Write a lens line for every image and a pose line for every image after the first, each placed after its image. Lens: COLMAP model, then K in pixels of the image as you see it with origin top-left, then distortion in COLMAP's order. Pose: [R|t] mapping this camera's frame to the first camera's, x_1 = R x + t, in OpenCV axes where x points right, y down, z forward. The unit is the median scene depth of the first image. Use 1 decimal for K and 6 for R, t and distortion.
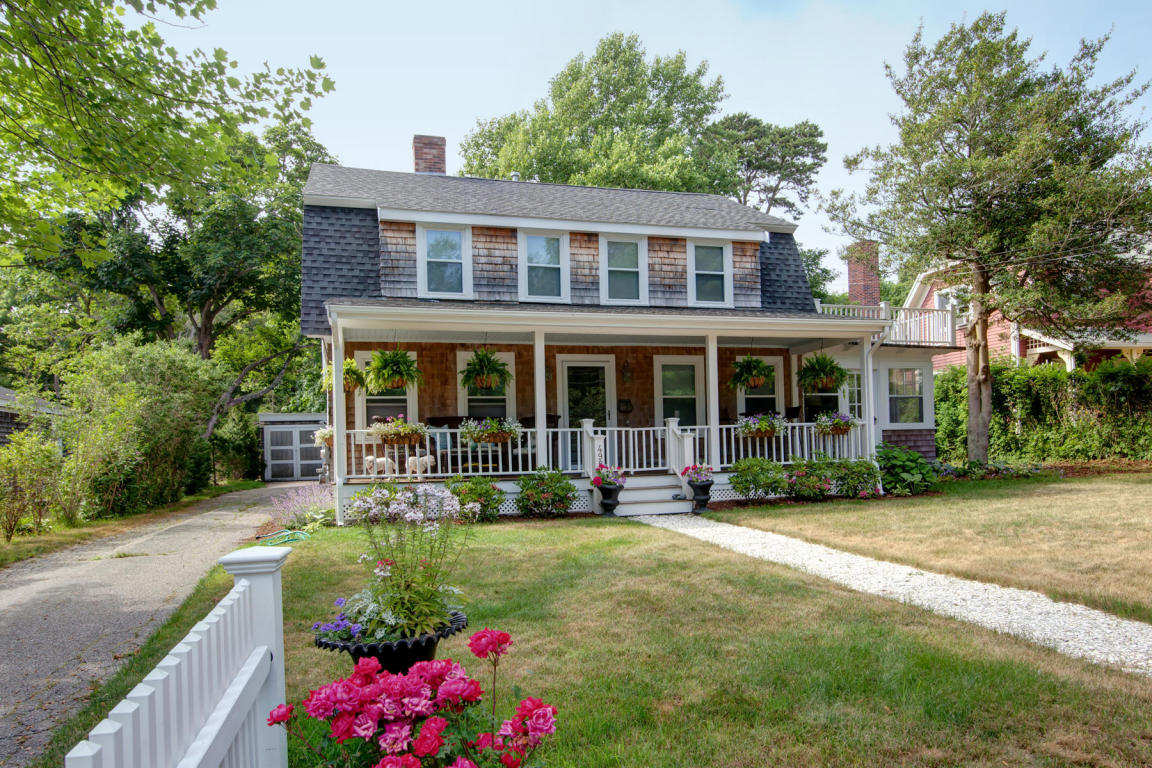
lens RADIAL K [[770.8, 0, 575.9], [0, 770.8, 395.7], [0, 0, 1]] dist [-0.001411, 0.007693]
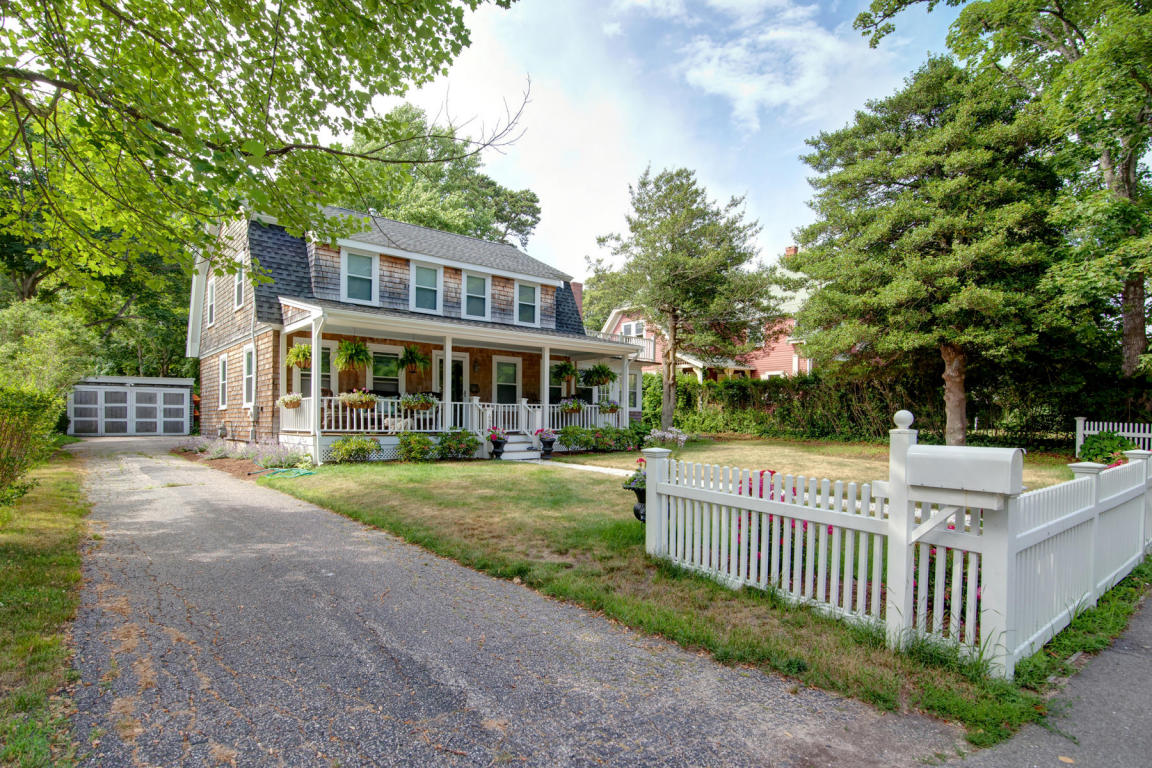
lens RADIAL K [[573.5, 0, 575.6], [0, 573.5, 376.5], [0, 0, 1]] dist [-0.002195, 0.000113]
pose [[0.920269, 0.061561, 0.386413, -0.164144], [-0.058565, 0.998092, -0.019533, 0.000920], [-0.386878, -0.004655, 0.922119, -0.079792]]
